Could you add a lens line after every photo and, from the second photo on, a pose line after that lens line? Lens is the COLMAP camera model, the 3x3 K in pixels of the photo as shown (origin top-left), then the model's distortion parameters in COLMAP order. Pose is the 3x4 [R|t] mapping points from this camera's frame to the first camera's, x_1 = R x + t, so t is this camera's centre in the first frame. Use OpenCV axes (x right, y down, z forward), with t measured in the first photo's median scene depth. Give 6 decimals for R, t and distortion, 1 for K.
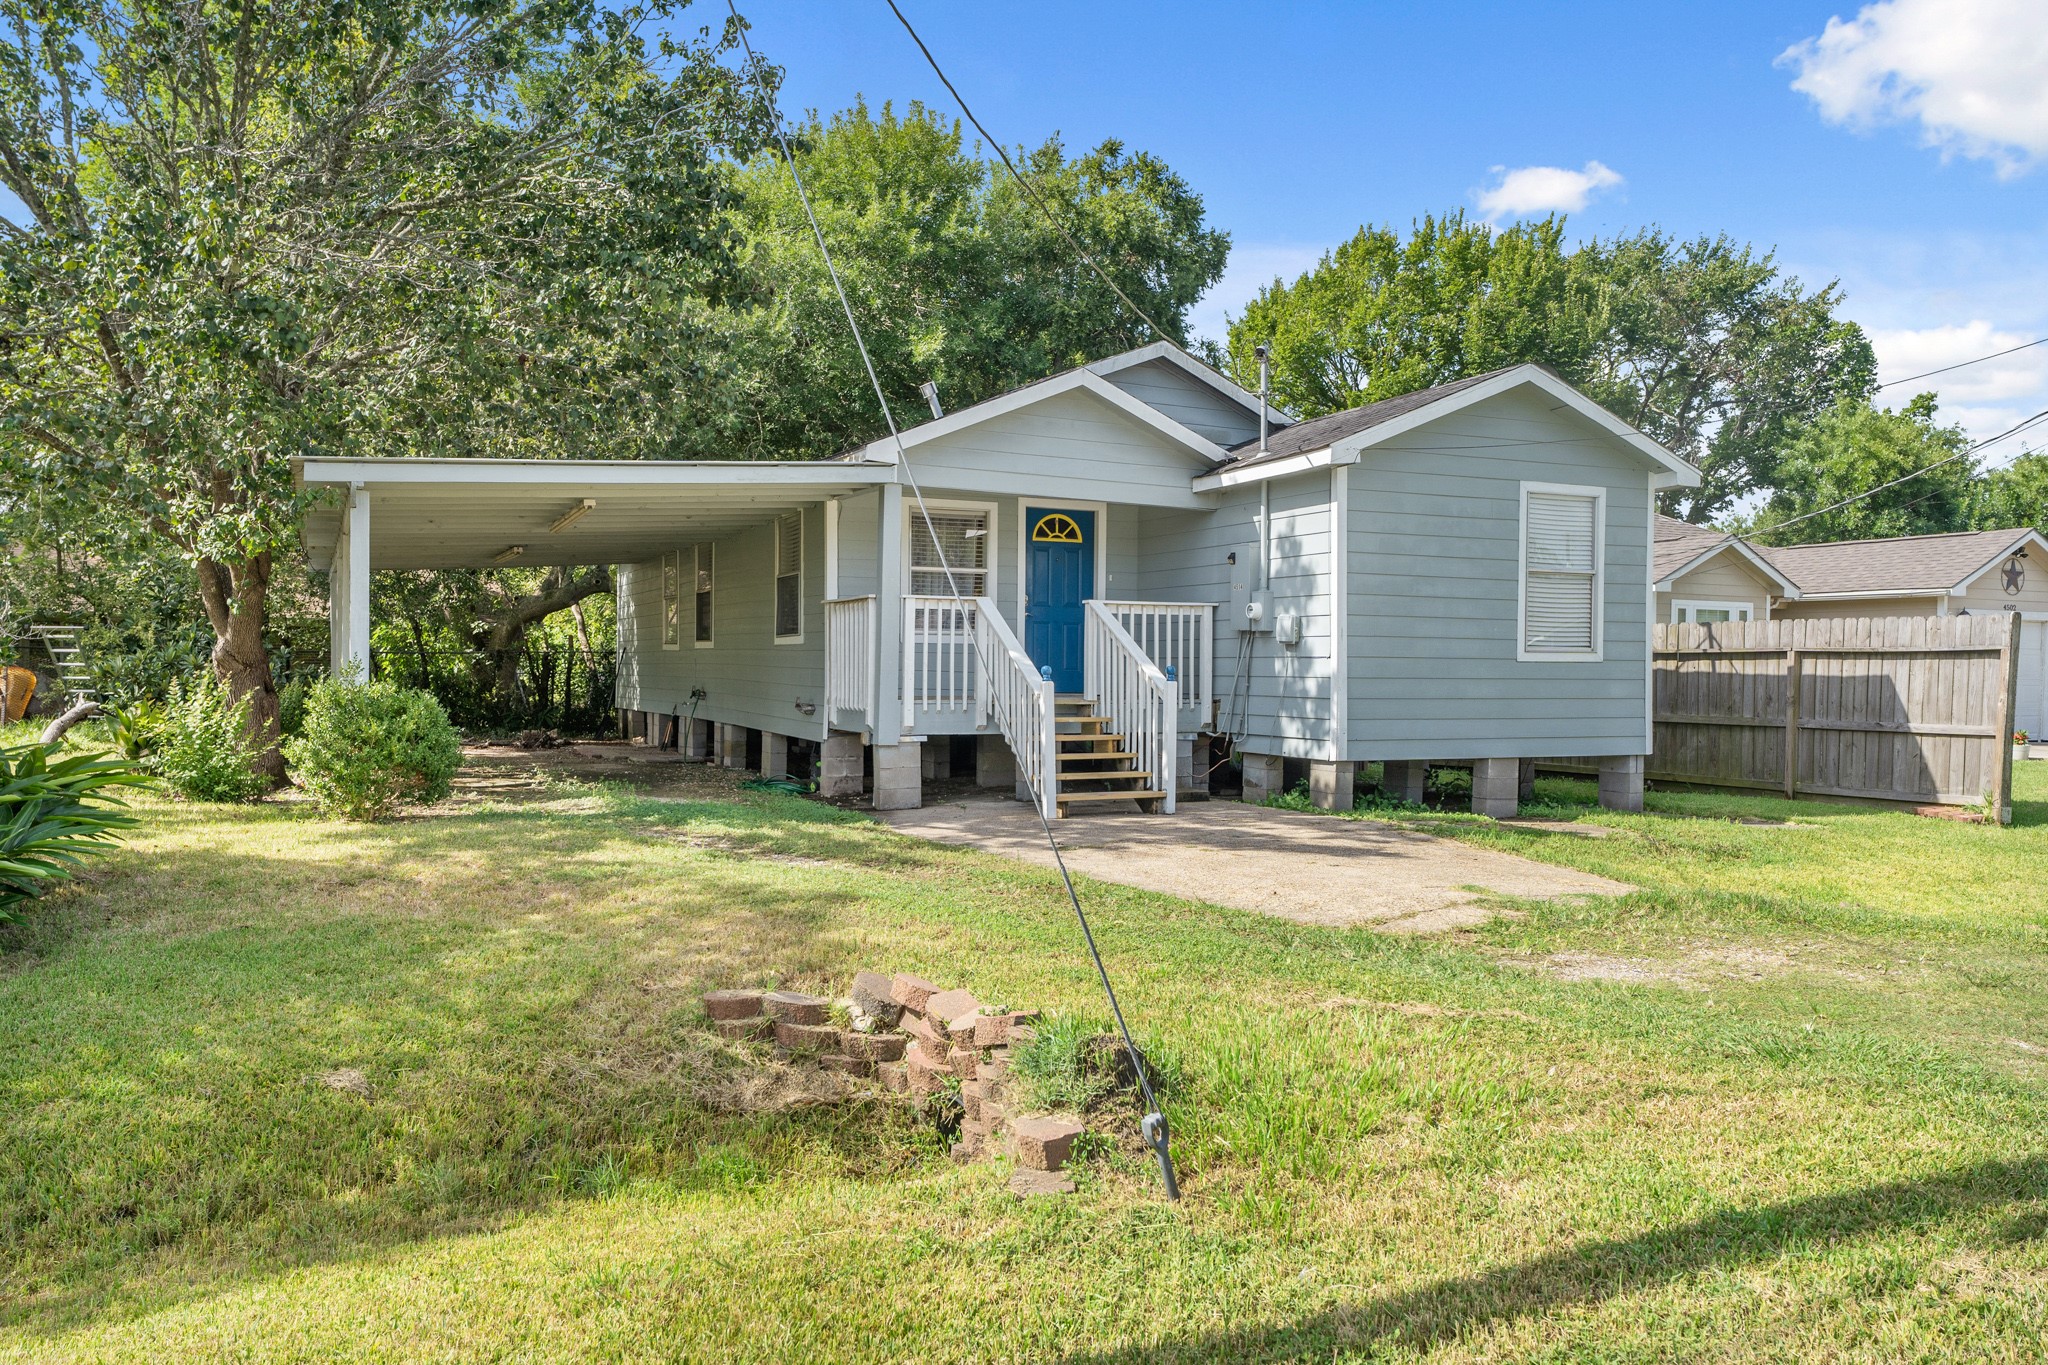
lens RADIAL K [[1505.8, 0, 1024.0], [0, 1505.8, 682.5], [0, 0, 1]] dist [-0.008828, -0.002376]
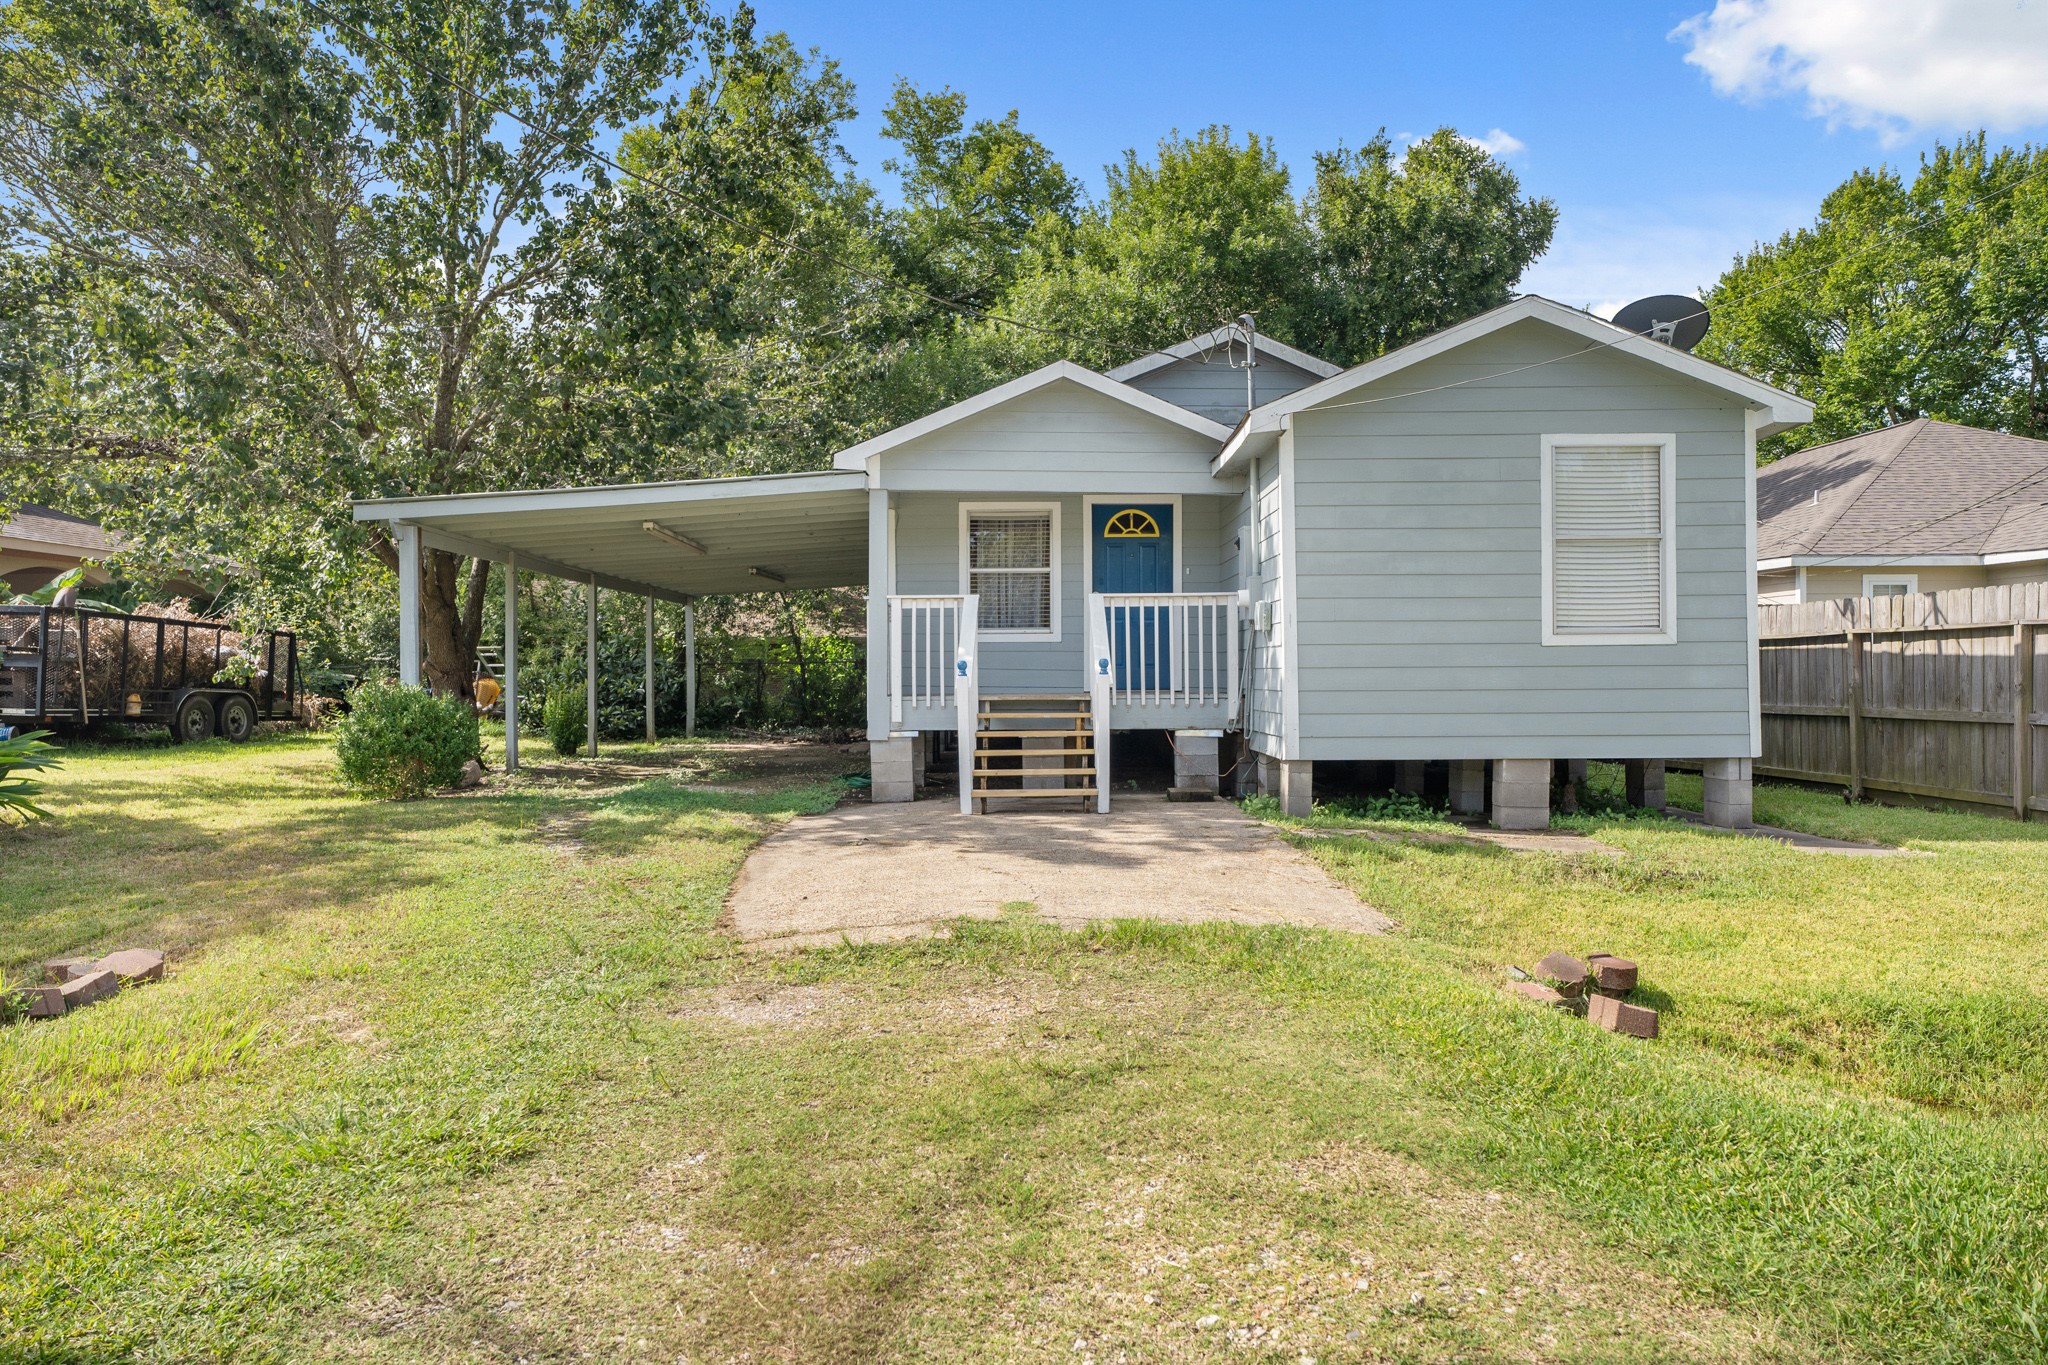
lens RADIAL K [[1356.0, 0, 1024.0], [0, 1356.0, 682.5], [0, 0, 1]] dist [0.007632, 0.004458]
pose [[0.911166, -0.012187, -0.411859, 0.335444], [0.010952, 0.999926, -0.005359, 0.006753], [0.411894, 0.000373, 0.911232, 0.157807]]
